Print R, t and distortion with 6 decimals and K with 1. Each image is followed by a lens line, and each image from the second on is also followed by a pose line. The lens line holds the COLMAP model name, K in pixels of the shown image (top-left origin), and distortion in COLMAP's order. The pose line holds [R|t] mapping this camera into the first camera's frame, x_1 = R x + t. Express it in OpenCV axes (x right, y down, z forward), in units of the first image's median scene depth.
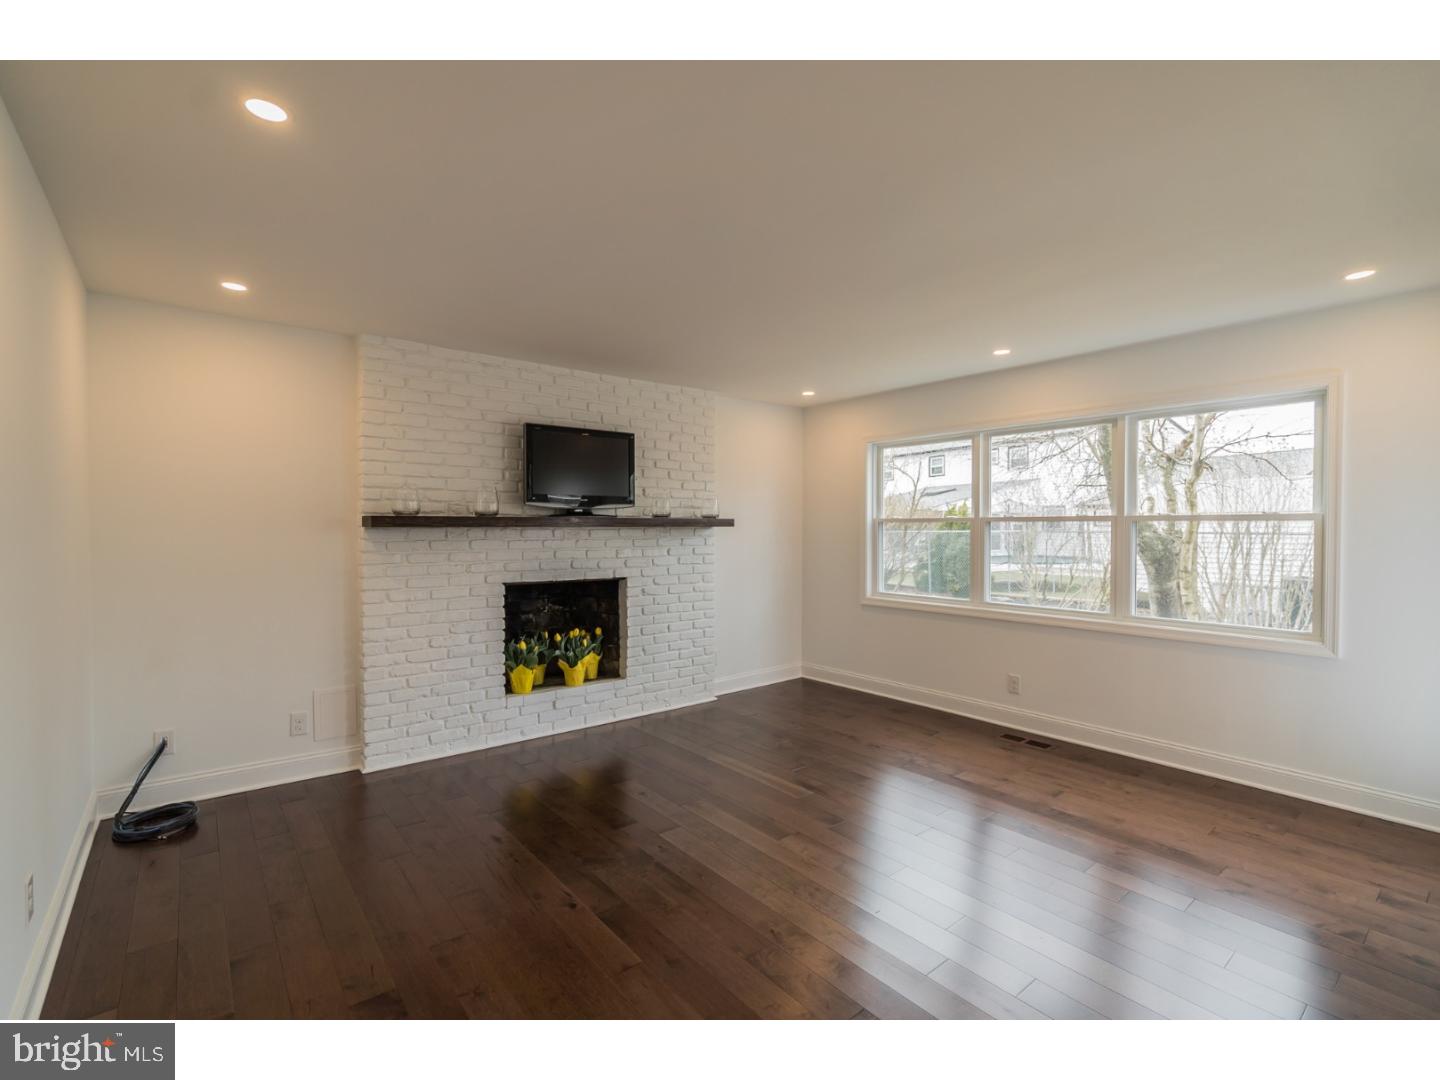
lens RADIAL K [[659.0, 0, 719.3], [0, 659.0, 535.5], [0, 0, 1]] dist [-0.011782, 0.000924]
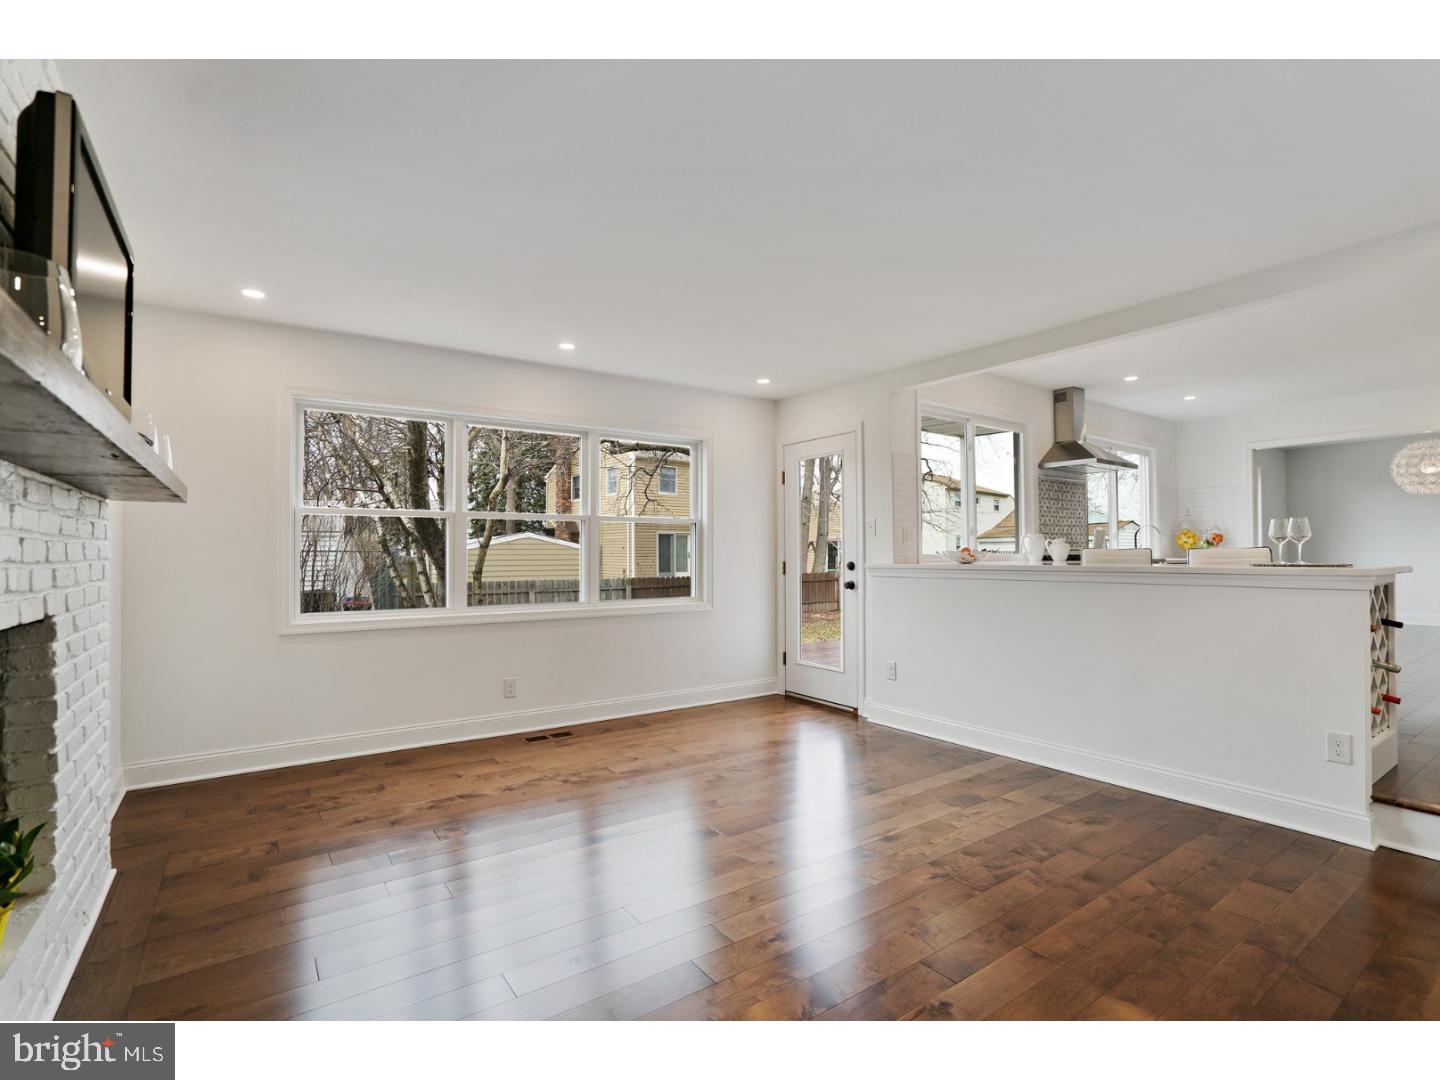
lens RADIAL K [[659.0, 0, 720.5], [0, 659.0, 543.0], [0, 0, 1]] dist [-0.011782, 0.000924]
pose [[0.031536, 0.017336, 0.999352, -0.628901], [-0.009291, 0.999811, -0.017051, 0.019615], [-0.999459, -0.008748, 0.031691, 0.748005]]
